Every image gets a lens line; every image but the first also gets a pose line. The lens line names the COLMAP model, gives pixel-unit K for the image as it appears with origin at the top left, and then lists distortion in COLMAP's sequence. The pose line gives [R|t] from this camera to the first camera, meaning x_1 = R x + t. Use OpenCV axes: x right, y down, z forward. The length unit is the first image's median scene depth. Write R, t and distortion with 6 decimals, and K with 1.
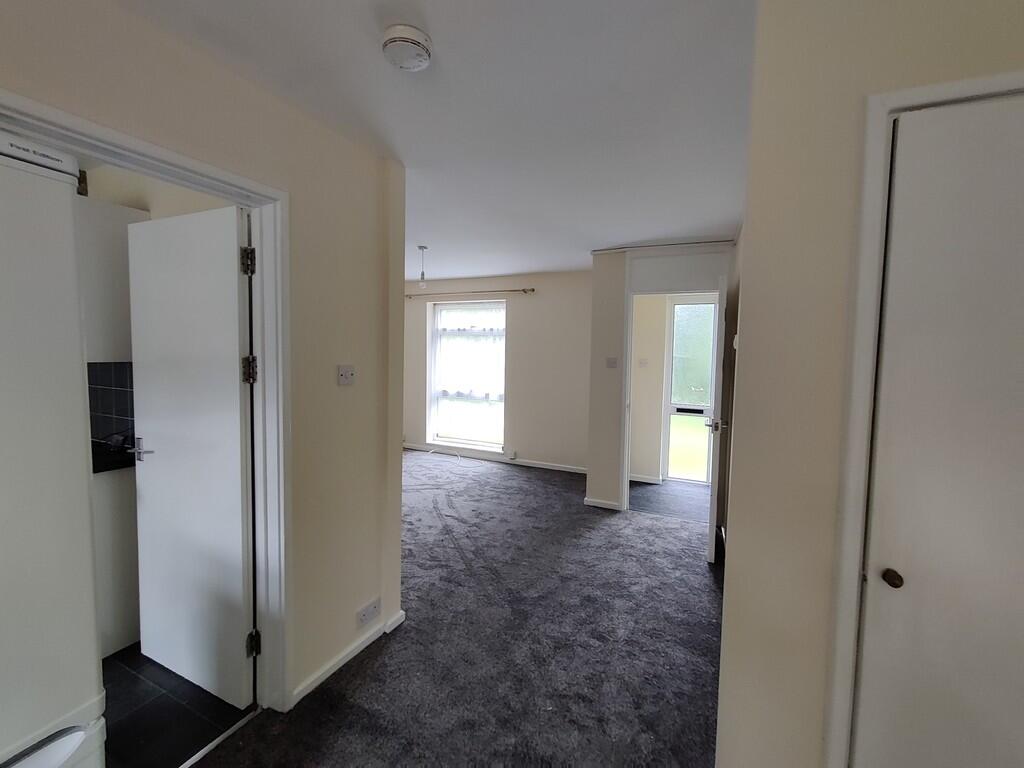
lens RADIAL K [[443.3, 0, 511.1], [0, 443.3, 372.2], [0, 0, 1]] dist [0.001554, 0.000058]
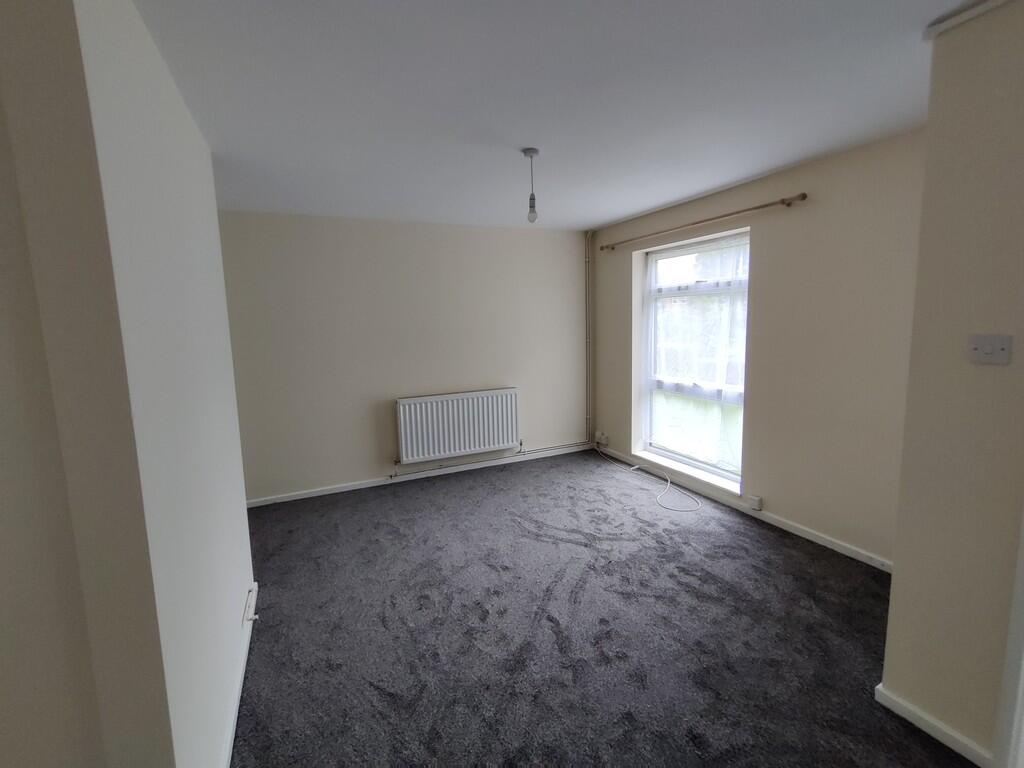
lens RADIAL K [[443.3, 0, 511.1], [0, 443.3, 372.2], [0, 0, 1]] dist [0.001554, 0.000058]
pose [[0.771597, 0.033735, -0.635217, 0.136864], [0.013400, 0.997509, 0.069252, -0.028073], [0.635971, -0.061947, 0.769223, 0.435410]]
